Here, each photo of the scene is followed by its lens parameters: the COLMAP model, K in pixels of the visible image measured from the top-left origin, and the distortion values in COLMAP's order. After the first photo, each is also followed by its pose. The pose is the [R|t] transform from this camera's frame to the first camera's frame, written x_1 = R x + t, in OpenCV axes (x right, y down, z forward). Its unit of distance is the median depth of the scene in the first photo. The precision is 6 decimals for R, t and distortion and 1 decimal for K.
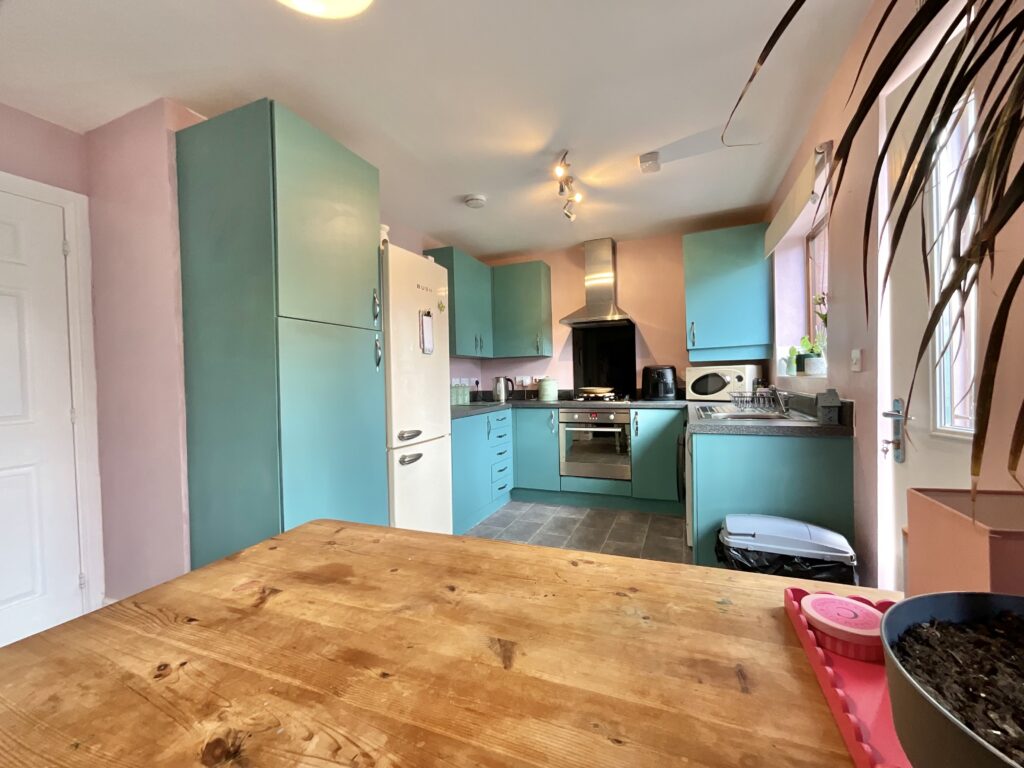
lens RADIAL K [[414.5, 0, 516.2], [0, 414.5, 384.5], [0, 0, 1]] dist [0.000748, -0.002197]
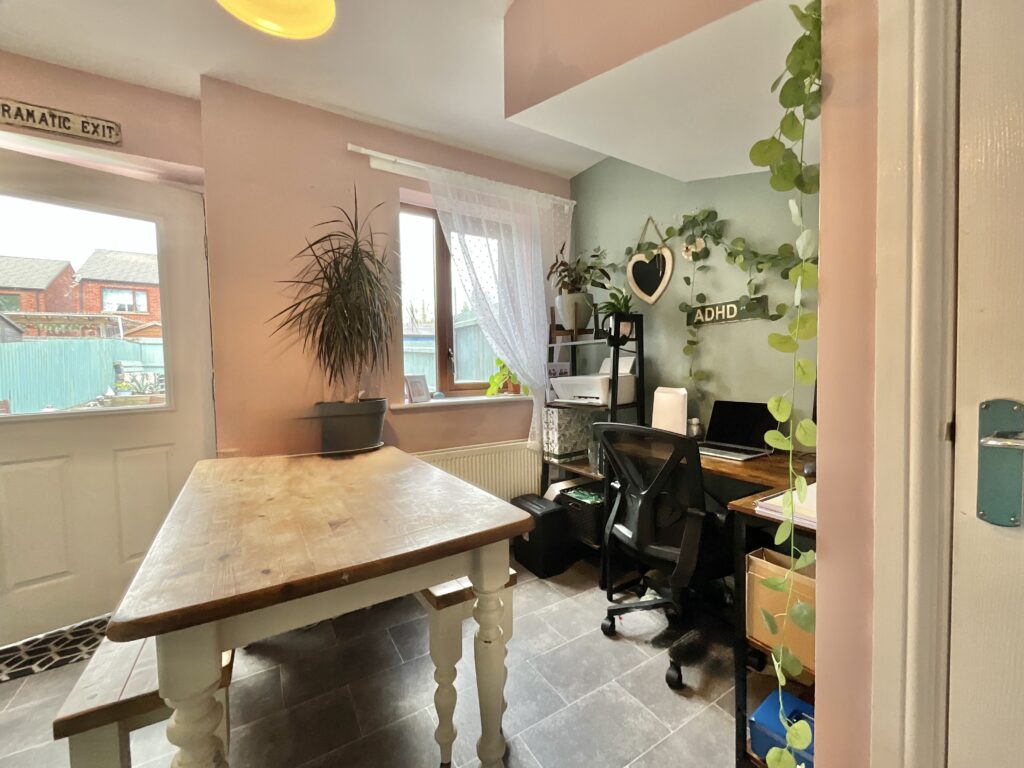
lens RADIAL K [[414.5, 0, 515.4], [0, 414.5, 380.2], [0, 0, 1]] dist [0.000748, -0.002197]
pose [[-0.809837, 0.016465, 0.586424, -0.796944], [0.040944, 0.998755, 0.028500, 0.017721], [-0.585224, 0.047091, -0.809503, 0.746712]]
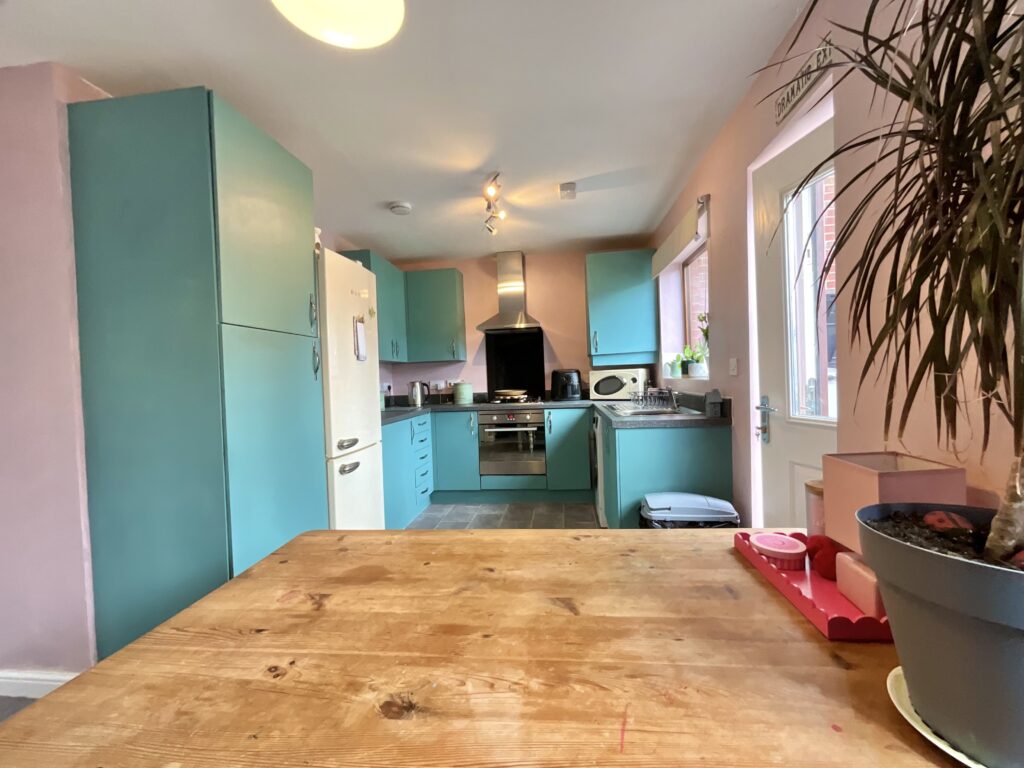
lens RADIAL K [[414.5, 0, 515.2], [0, 414.5, 384.7], [0, 0, 1]] dist [0.000748, -0.002197]
pose [[0.963410, -0.017831, 0.267440, -0.171845], [0.018772, 0.999823, -0.000960, -0.012037], [-0.267375, 0.005946, 0.963574, -0.065129]]
